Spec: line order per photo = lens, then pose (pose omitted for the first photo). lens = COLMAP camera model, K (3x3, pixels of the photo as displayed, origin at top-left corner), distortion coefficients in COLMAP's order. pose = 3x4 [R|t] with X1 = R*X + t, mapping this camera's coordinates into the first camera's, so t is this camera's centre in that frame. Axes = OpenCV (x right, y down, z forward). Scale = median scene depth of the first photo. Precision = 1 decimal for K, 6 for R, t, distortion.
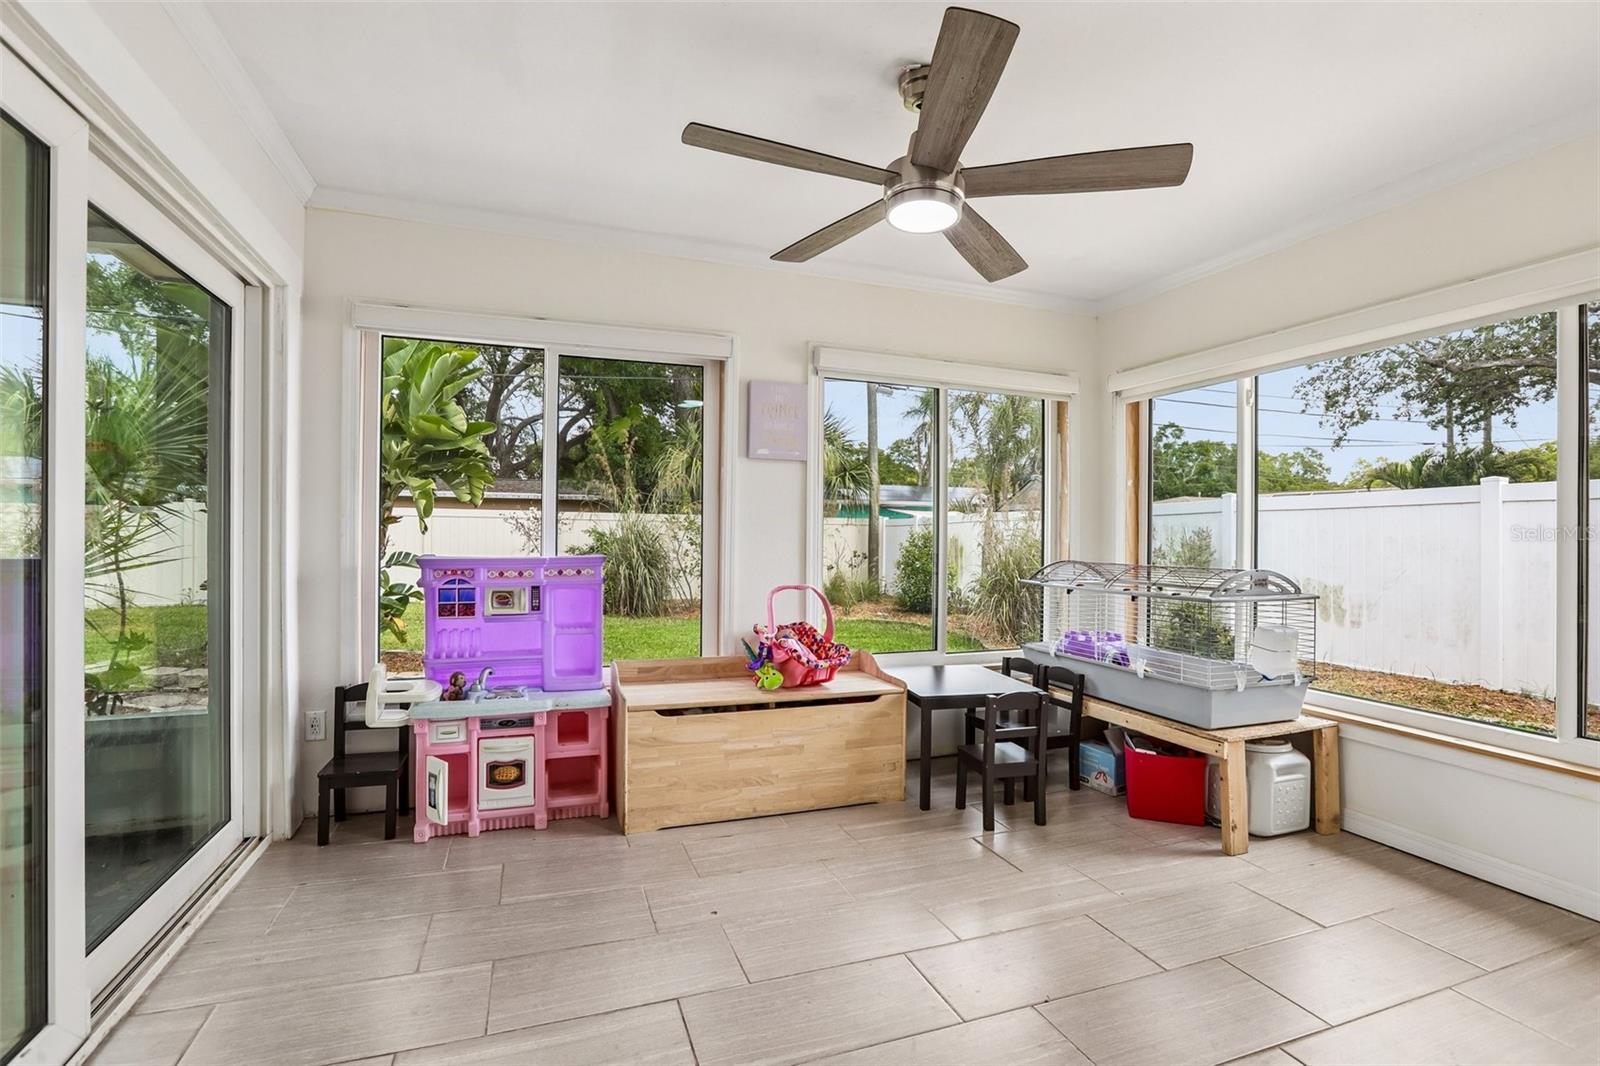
lens RADIAL K [[730.3, 0, 798.1], [0, 730.3, 539.1], [0, 0, 1]] dist [-0.060098, 0.024360]
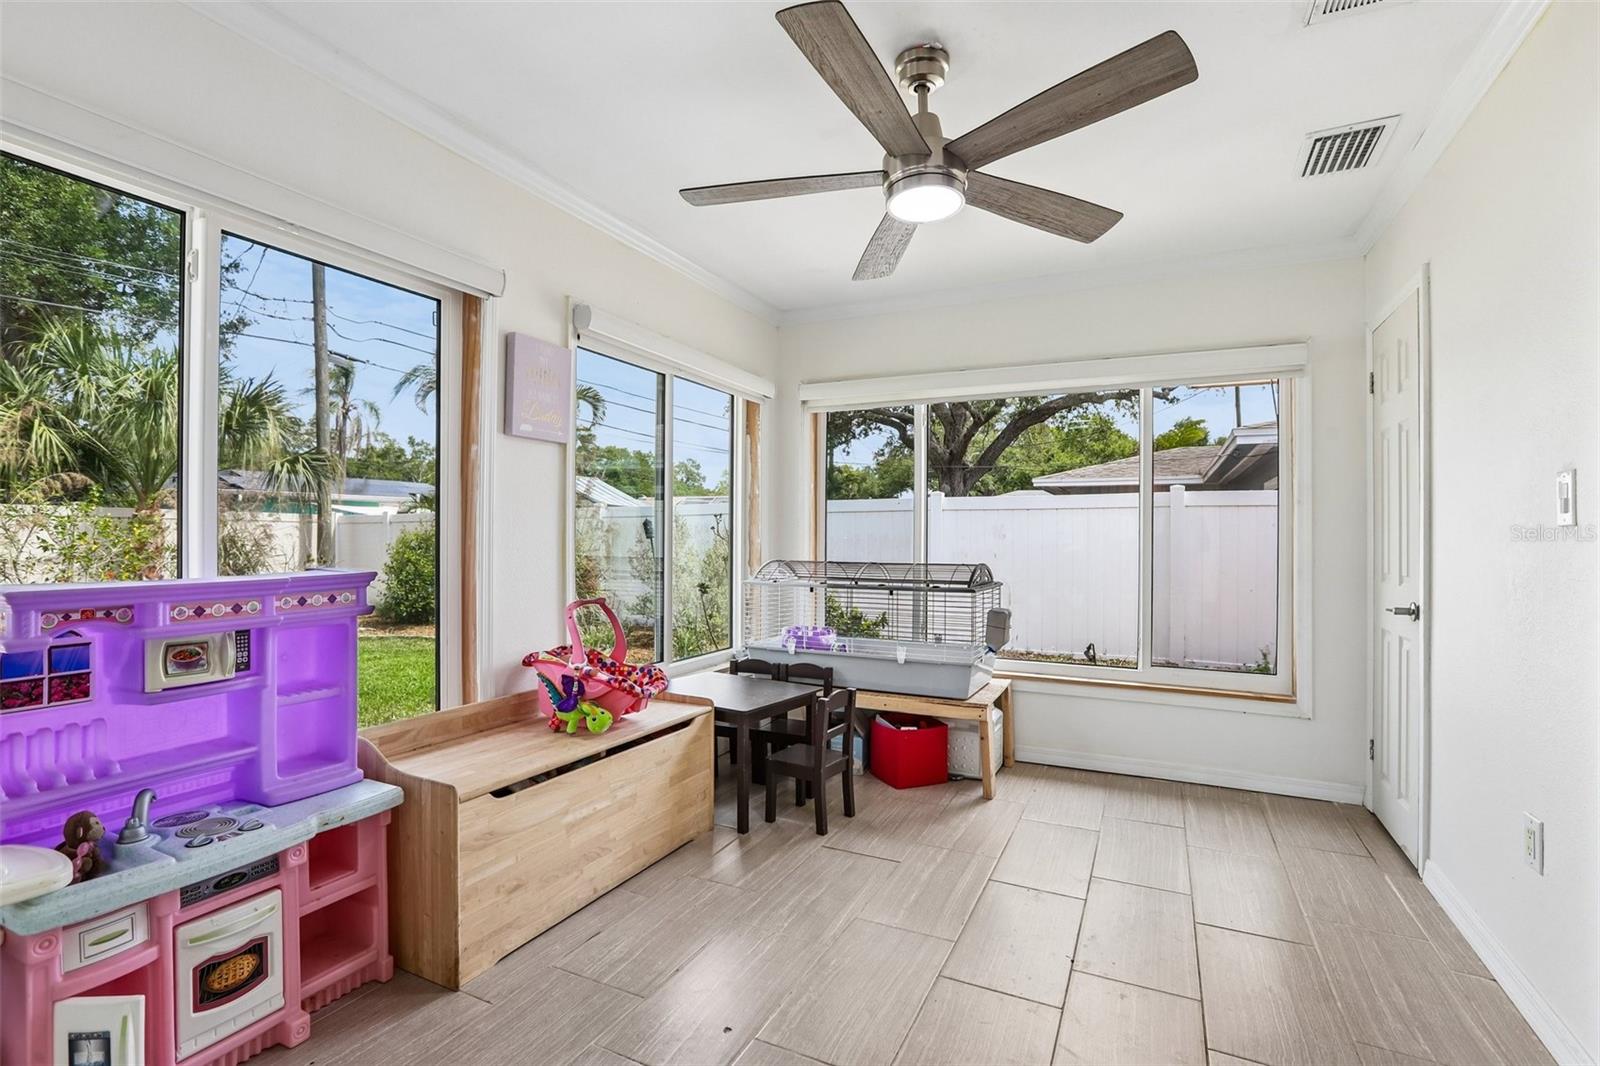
lens RADIAL K [[737.3, 0, 793.3], [0, 737.3, 546.7], [0, 0, 1]] dist [-0.035610, 0.014760]
pose [[0.731337, -0.013147, 0.681889, -0.438358], [0.004535, 0.999886, 0.014414, -0.006088], [-0.682001, -0.007448, 0.731313, 0.286680]]
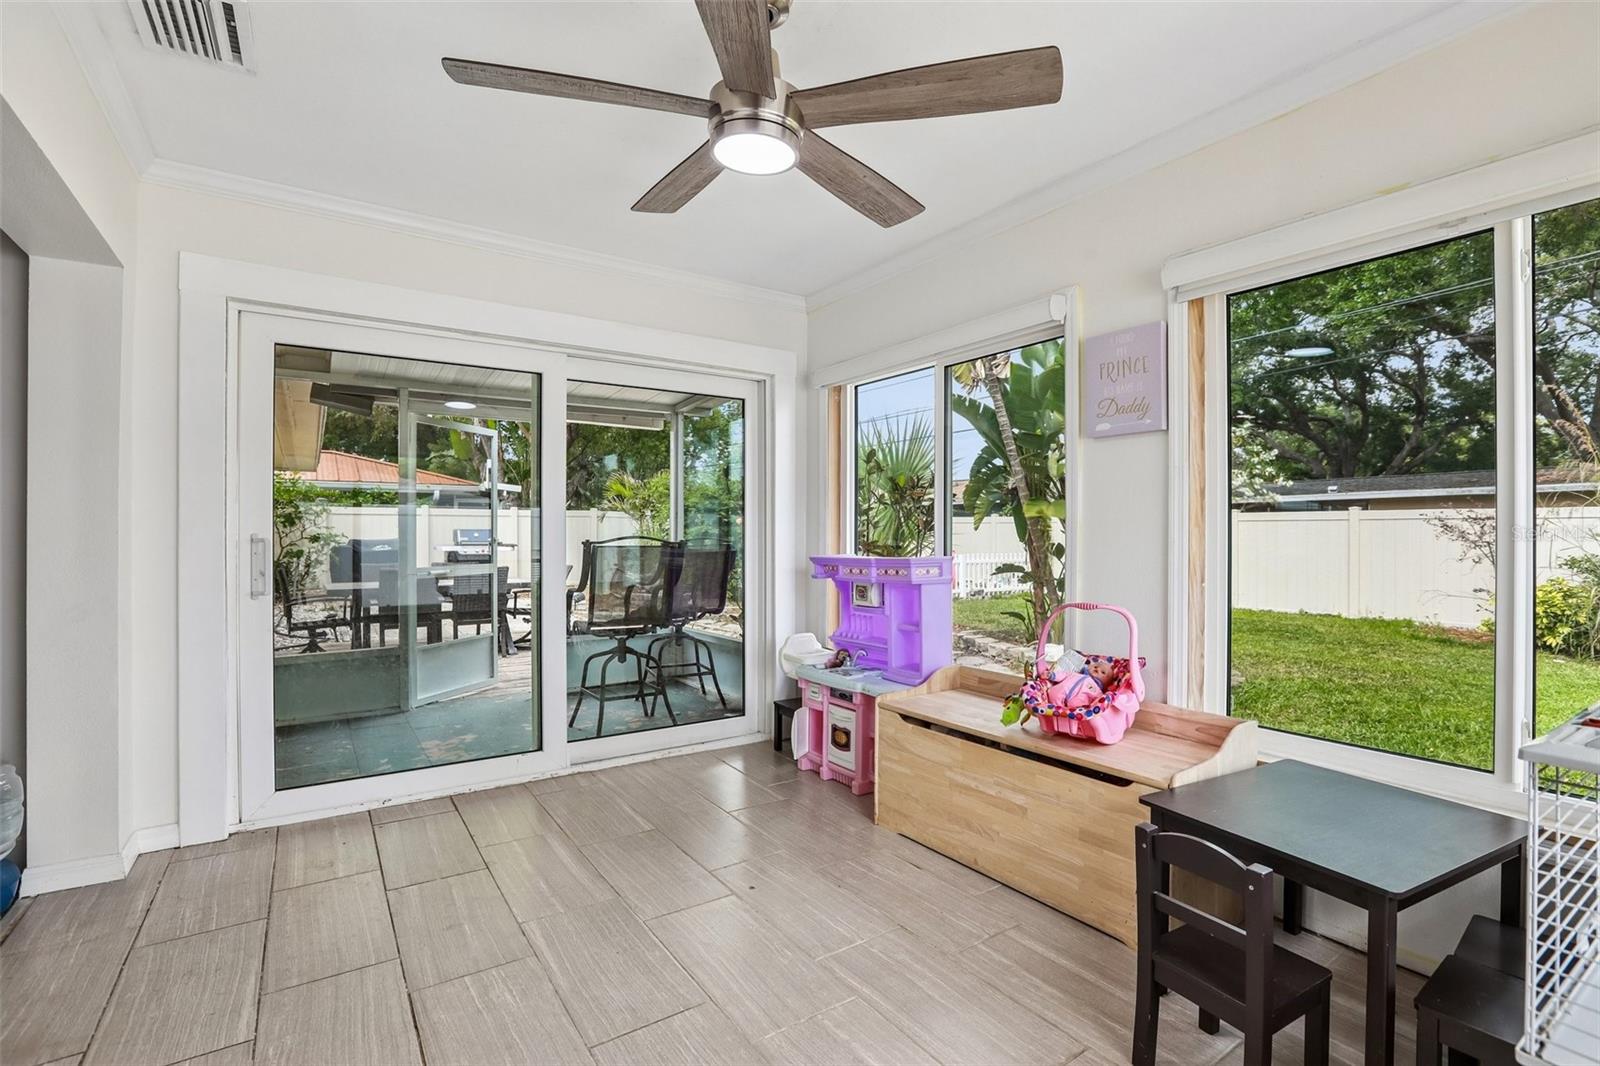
lens RADIAL K [[730.3, 0, 798.1], [0, 730.3, 539.1], [0, 0, 1]] dist [-0.060098, 0.024360]
pose [[0.244961, -0.007610, -0.969503, 0.709940], [-0.005963, 0.999938, -0.009356, 0.007200], [0.969515, 0.008073, 0.244901, 0.596593]]
